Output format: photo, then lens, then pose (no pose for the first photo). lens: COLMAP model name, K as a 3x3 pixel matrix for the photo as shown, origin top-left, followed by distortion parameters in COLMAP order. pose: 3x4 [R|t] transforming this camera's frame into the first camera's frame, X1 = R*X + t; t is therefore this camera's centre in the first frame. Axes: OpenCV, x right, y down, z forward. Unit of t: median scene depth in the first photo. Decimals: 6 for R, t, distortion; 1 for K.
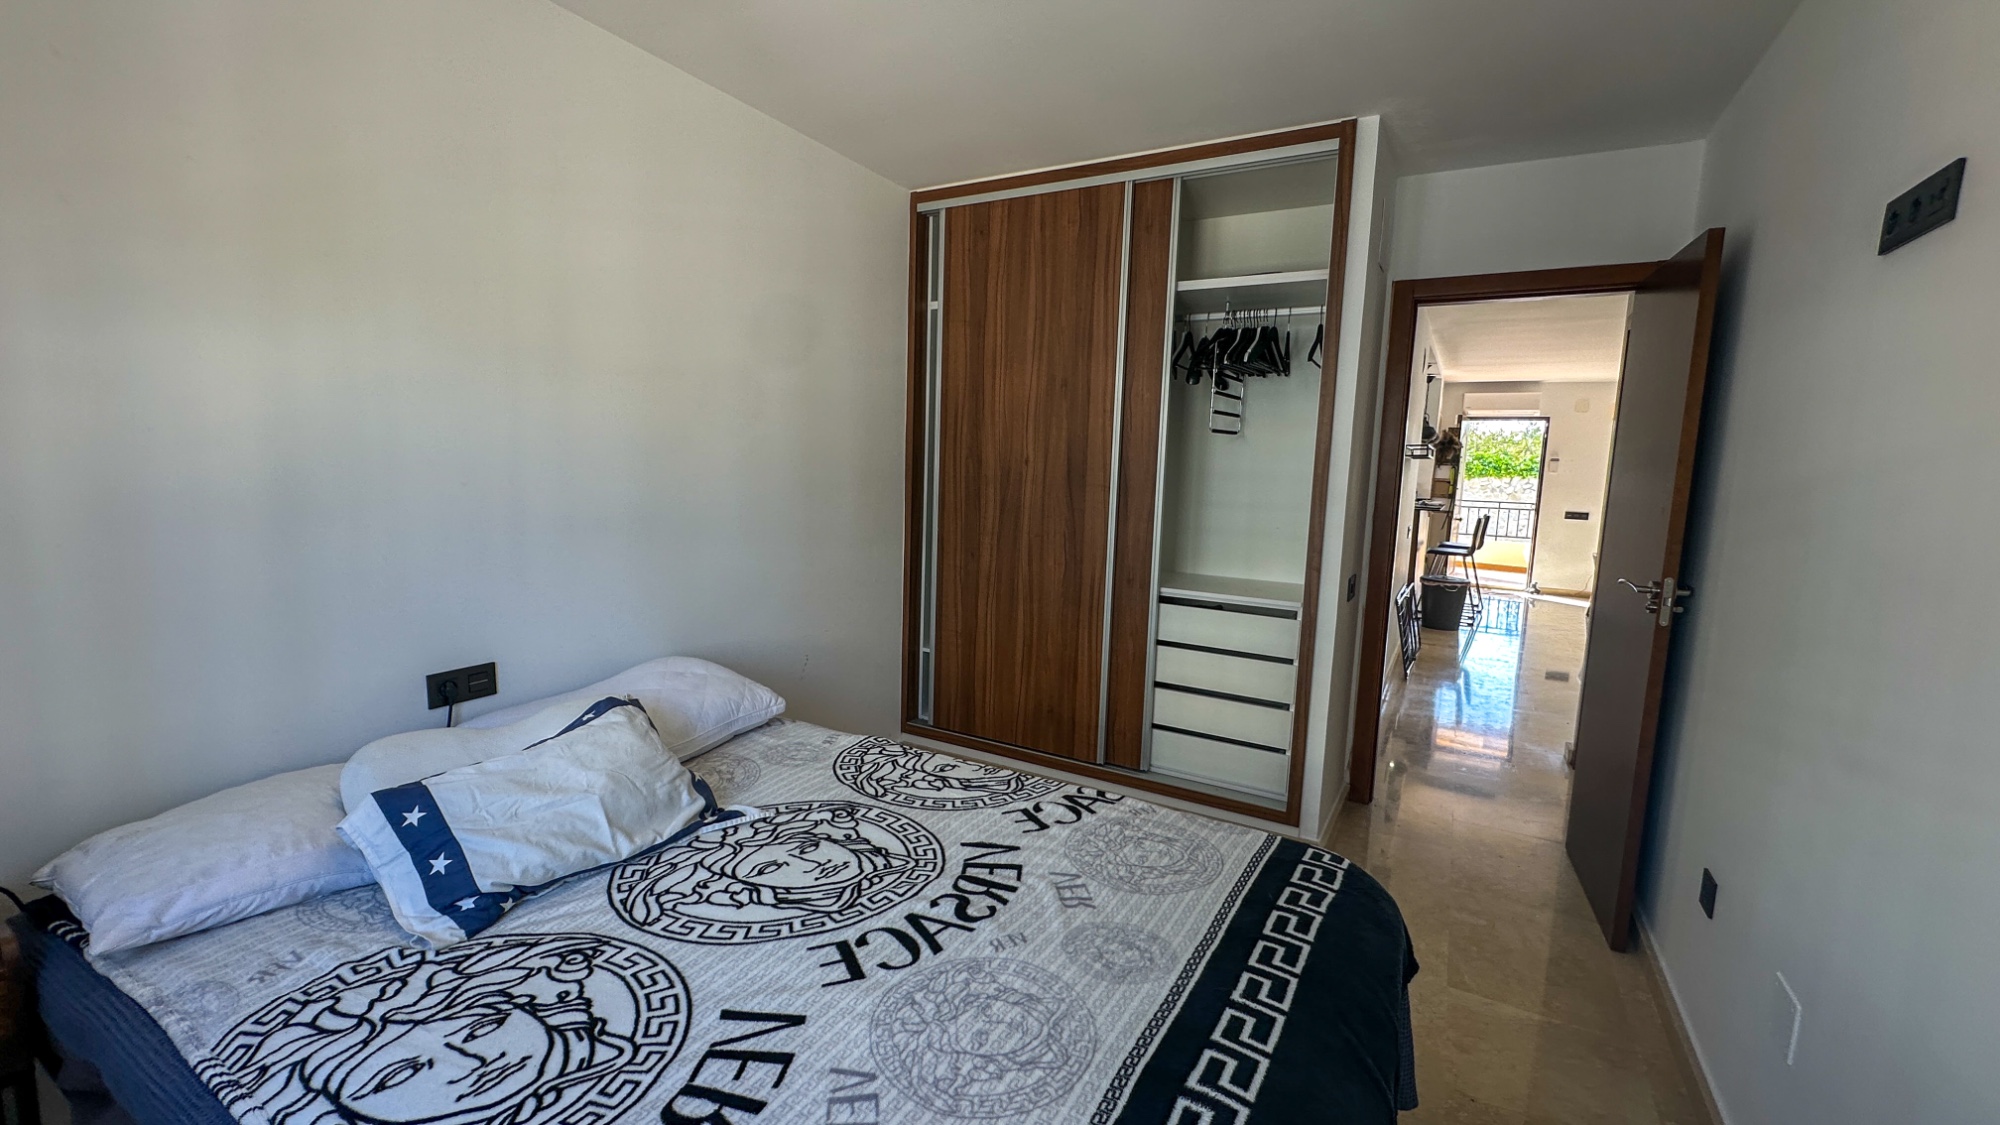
lens RADIAL K [[796.1, 0, 1000.9], [0, 796.1, 558.7], [0, 0, 1]] dist [-0.000767, 0.000551]
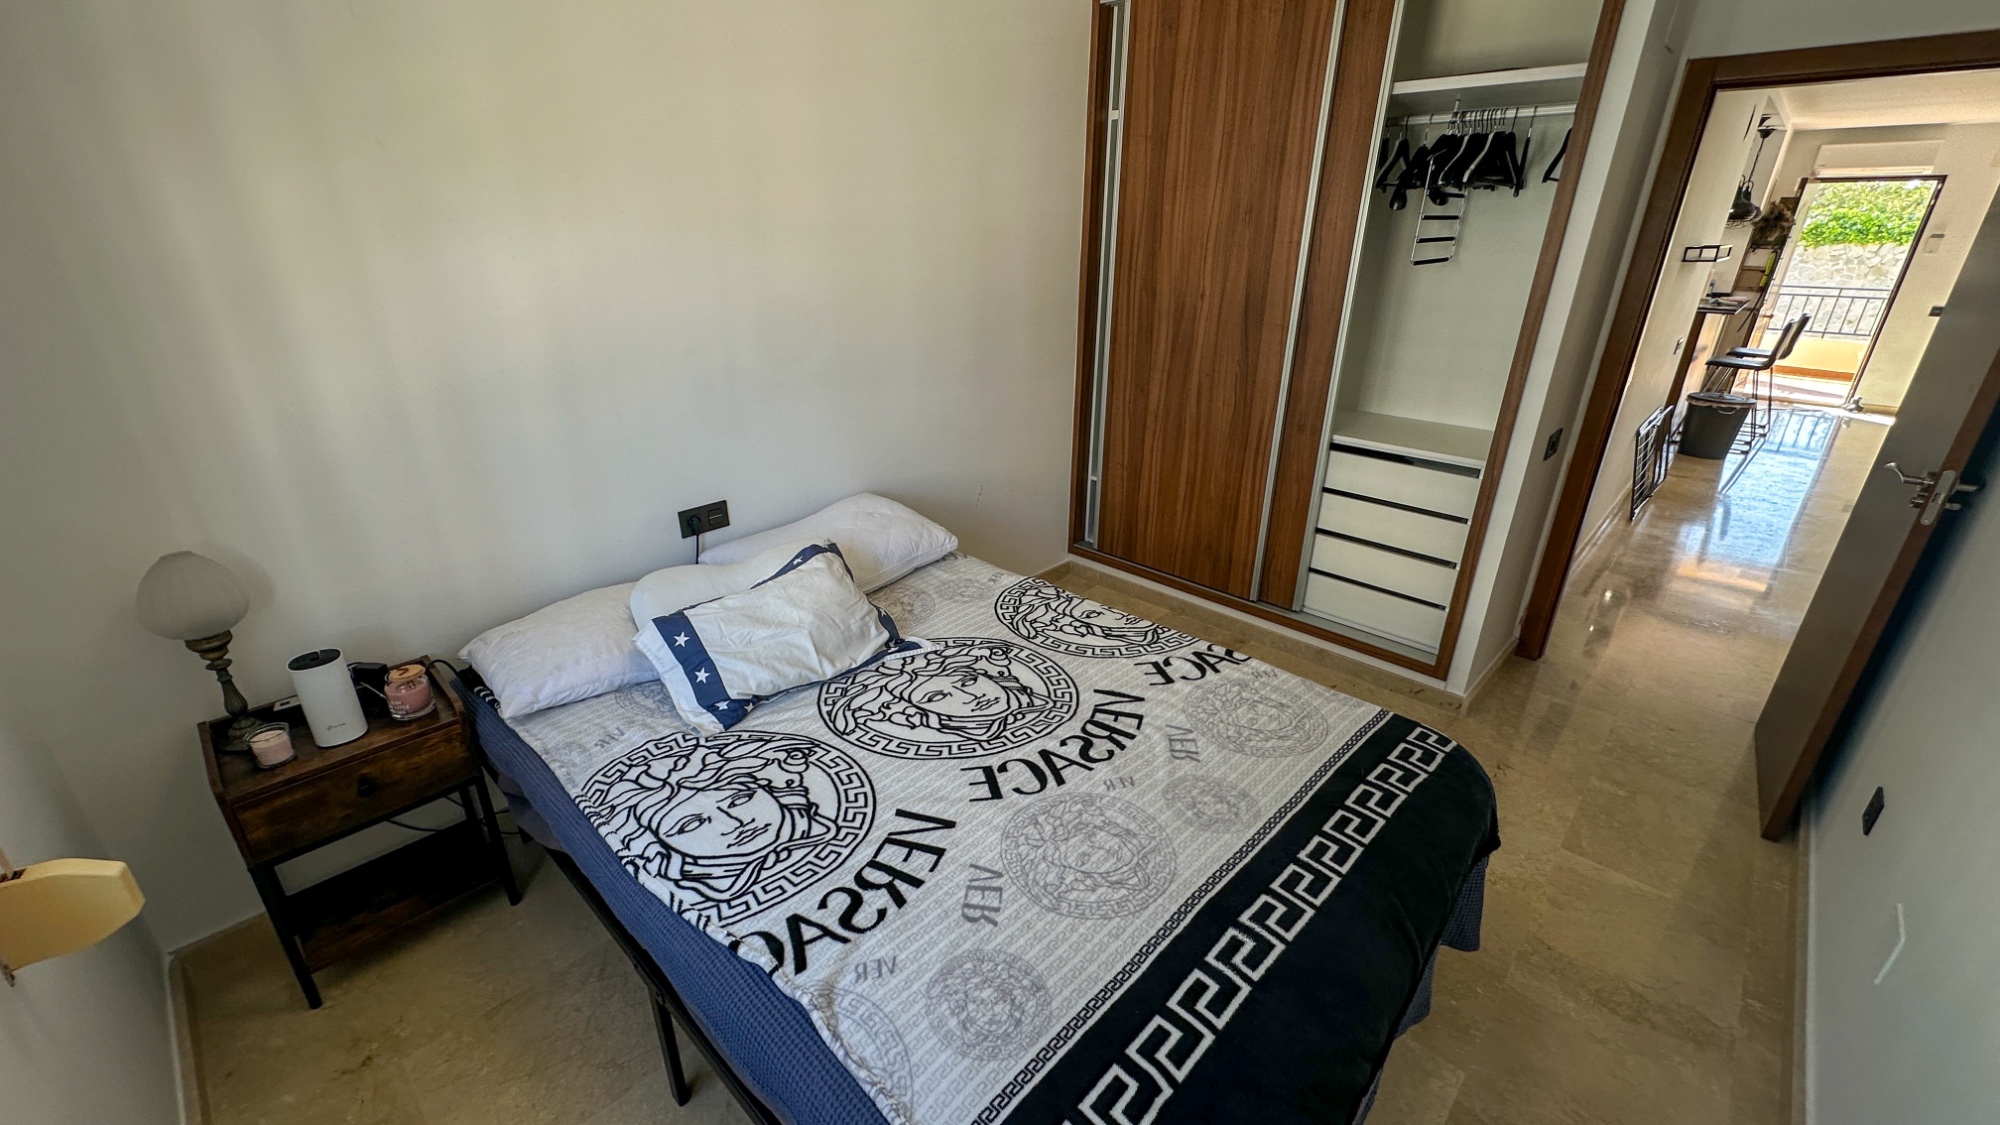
lens RADIAL K [[796.1, 0, 1000.9], [0, 796.1, 558.7], [0, 0, 1]] dist [-0.000767, 0.000551]
pose [[0.971789, 0.068724, -0.225618, 0.075729], [-0.005607, 0.963068, 0.269201, -0.161073], [0.235786, -0.260341, 0.936284, -0.090394]]
